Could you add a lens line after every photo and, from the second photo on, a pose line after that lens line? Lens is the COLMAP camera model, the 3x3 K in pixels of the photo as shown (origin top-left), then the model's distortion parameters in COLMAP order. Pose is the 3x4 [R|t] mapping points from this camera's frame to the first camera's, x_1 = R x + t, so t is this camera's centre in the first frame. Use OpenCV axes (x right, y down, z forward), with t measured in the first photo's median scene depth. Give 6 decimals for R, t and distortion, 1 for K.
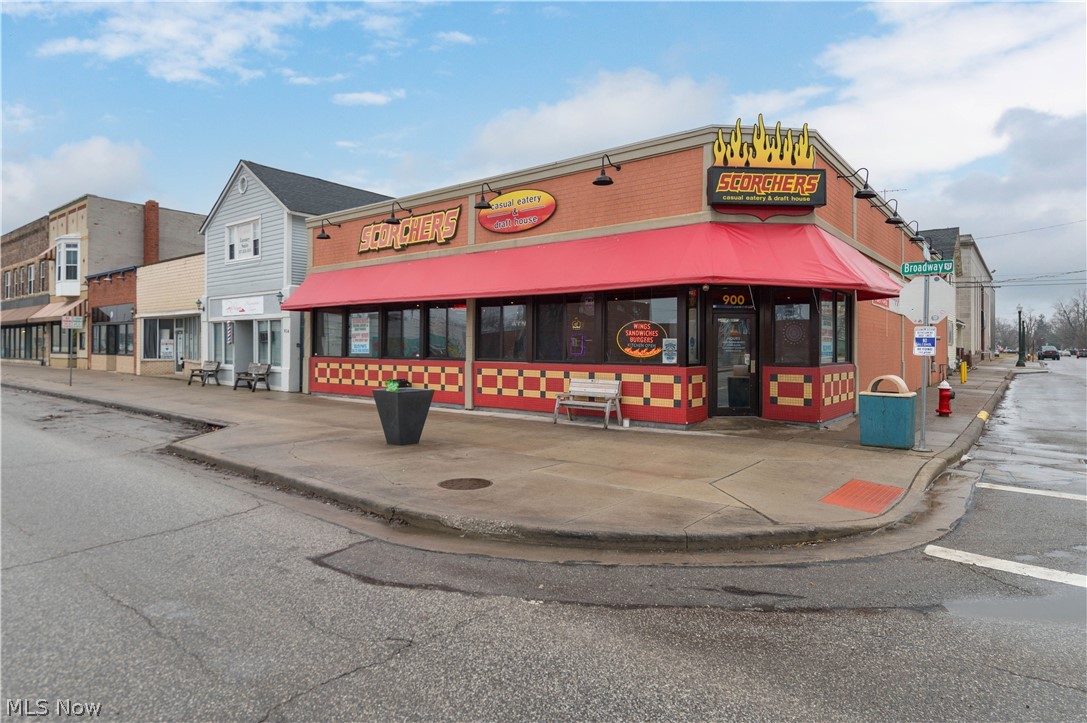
lens RADIAL K [[605.2, 0, 545.3], [0, 605.2, 342.7], [0, 0, 1]] dist [0.016411, -0.001129]
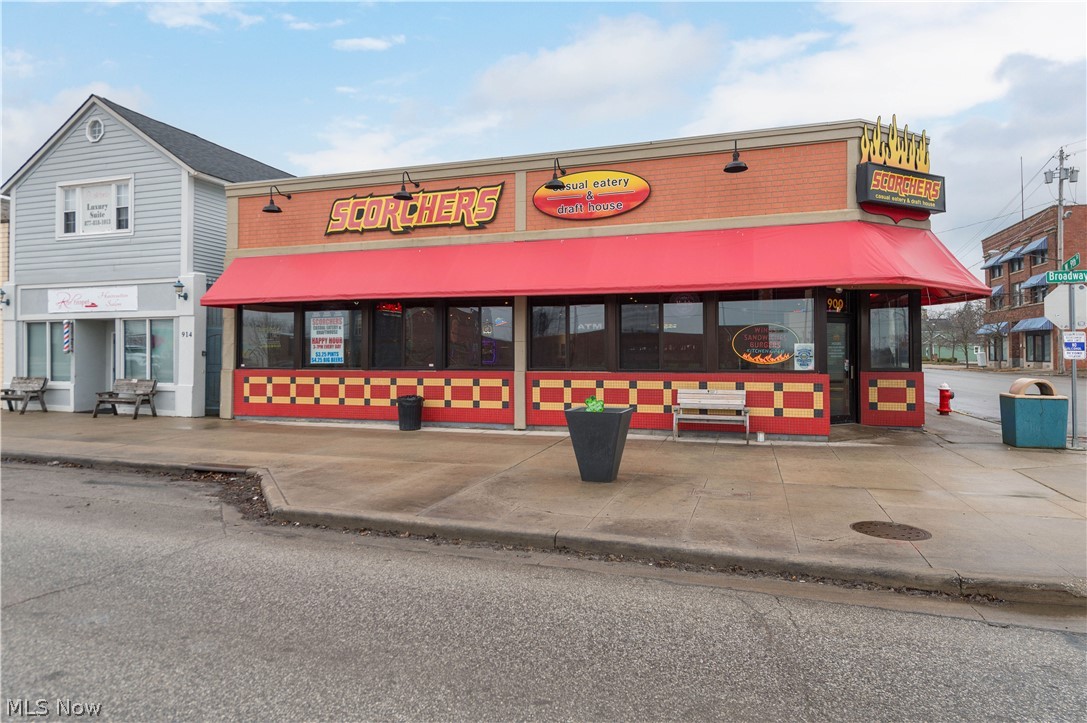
lens RADIAL K [[605.2, 0, 545.3], [0, 605.2, 342.7], [0, 0, 1]] dist [0.016411, -0.001129]
pose [[0.933948, -0.000703, 0.357408, -0.393809], [0.004004, 0.999956, -0.008497, -0.001468], [-0.357386, 0.009367, 0.933910, 0.215537]]
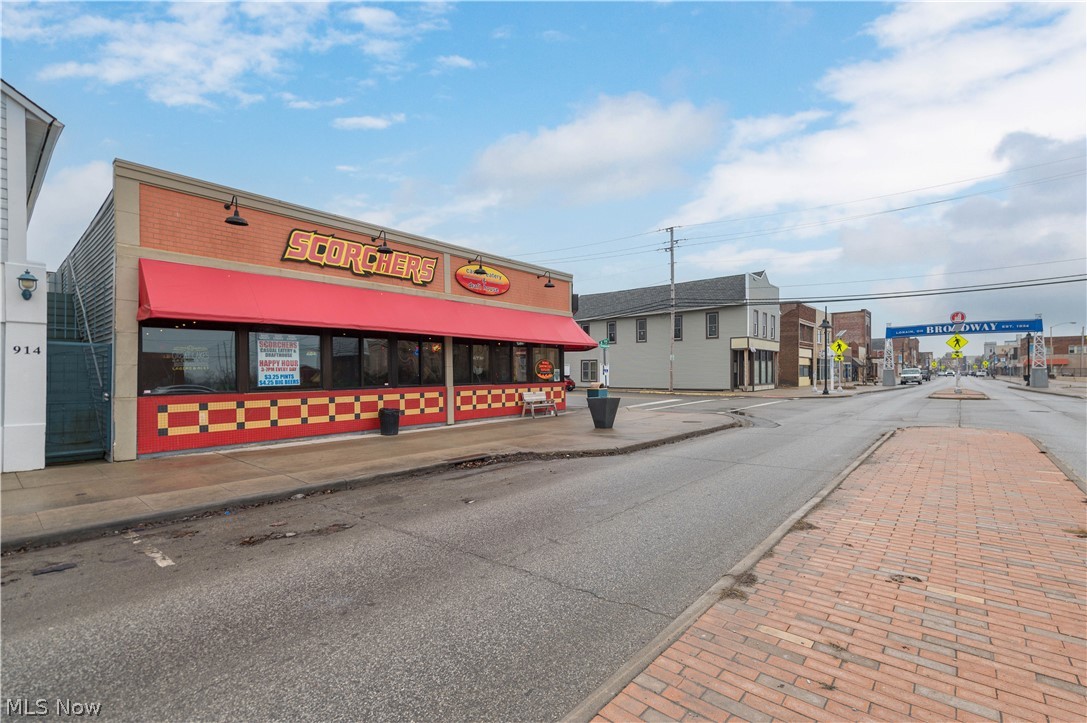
lens RADIAL K [[471.7, 0, 548.0], [0, 471.7, 375.4], [0, 0, 1]] dist [0.000049, -0.000046]
pose [[0.038211, -0.009848, 0.999221, -1.108768], [0.002792, 0.999949, 0.009748, -0.001160], [-0.999266, 0.002418, 0.038236, 0.767295]]
